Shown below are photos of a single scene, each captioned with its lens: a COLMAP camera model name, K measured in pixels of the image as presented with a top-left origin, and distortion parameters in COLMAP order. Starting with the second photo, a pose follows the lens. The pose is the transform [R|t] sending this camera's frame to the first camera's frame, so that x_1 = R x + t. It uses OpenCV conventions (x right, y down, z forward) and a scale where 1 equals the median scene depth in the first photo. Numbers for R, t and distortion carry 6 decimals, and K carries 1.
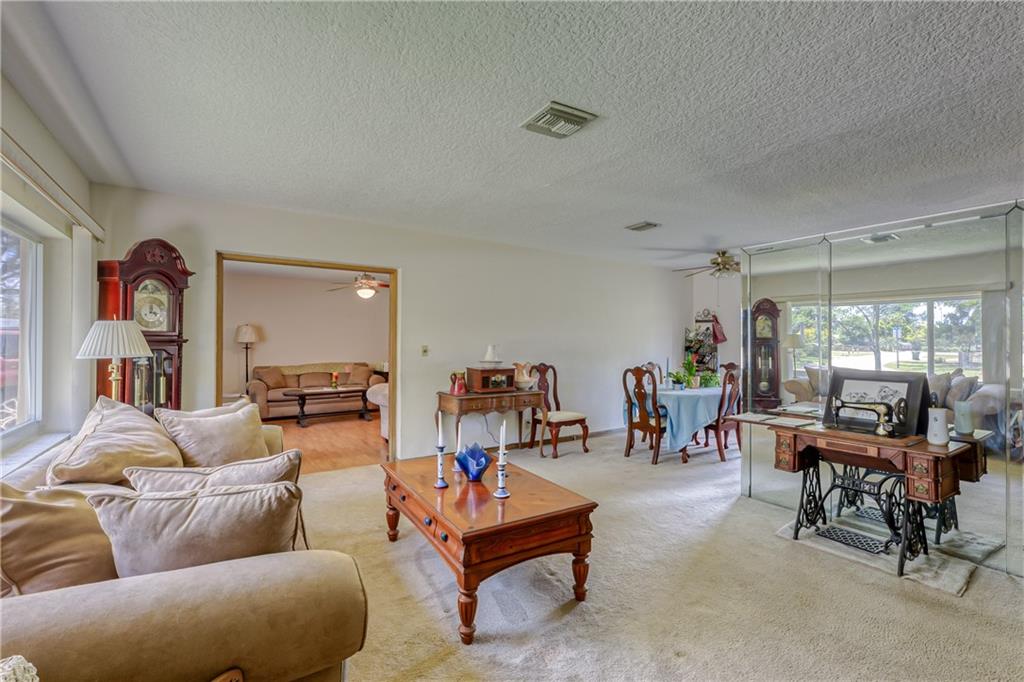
lens RADIAL K [[453.9, 0, 508.4], [0, 453.9, 343.4], [0, 0, 1]] dist [0.010470, 0.000460]
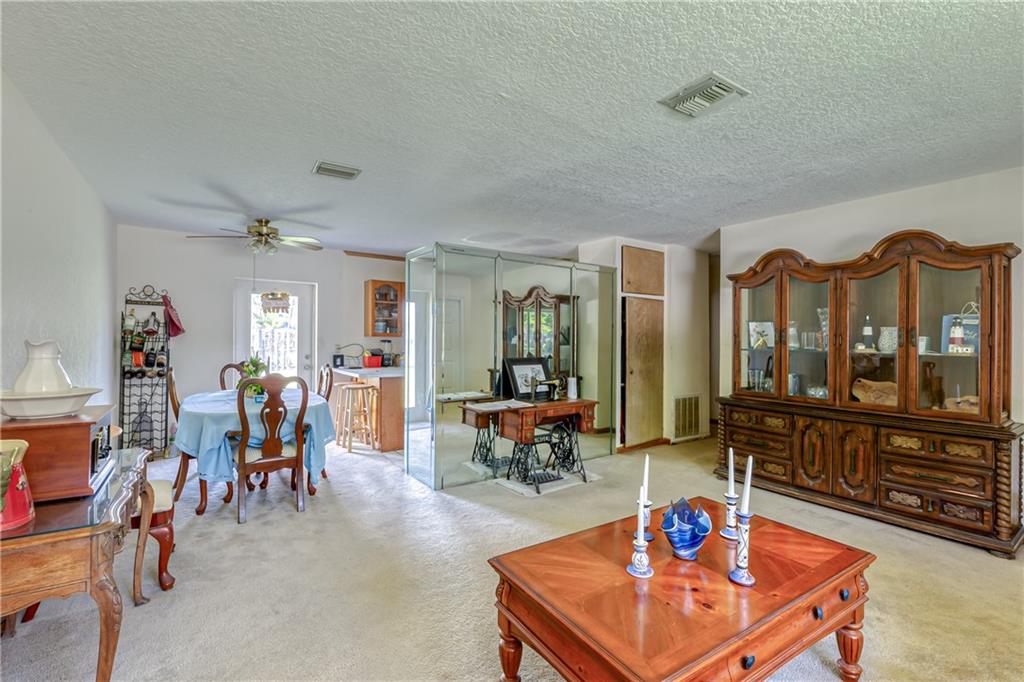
lens RADIAL K [[453.9, 0, 519.1], [0, 453.9, 340.3], [0, 0, 1]] dist [0.010470, 0.000460]
pose [[-0.058003, -0.003944, 0.998309, -0.253928], [-0.008300, 0.999960, 0.003468, -0.000469], [-0.998282, -0.008085, -0.058033, 0.458201]]
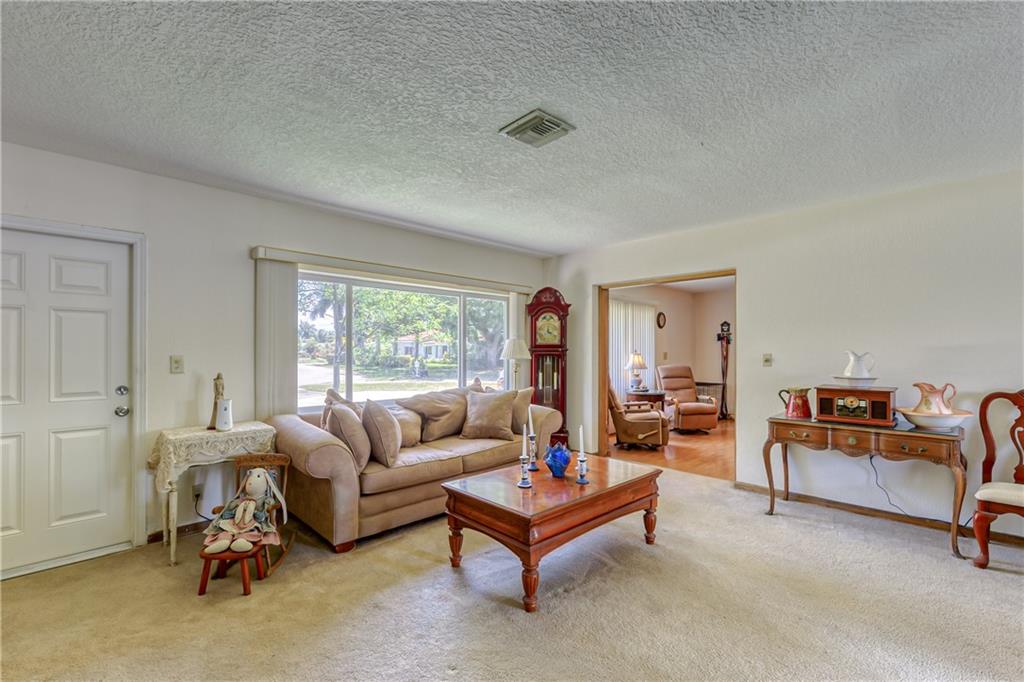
lens RADIAL K [[453.9, 0, 506.5], [0, 453.9, 343.9], [0, 0, 1]] dist [0.010470, 0.000460]
pose [[0.224771, -0.018559, -0.974235, 1.037734], [0.003569, 0.999828, -0.018223, -0.001194], [0.974405, 0.000619, 0.224799, 0.696166]]
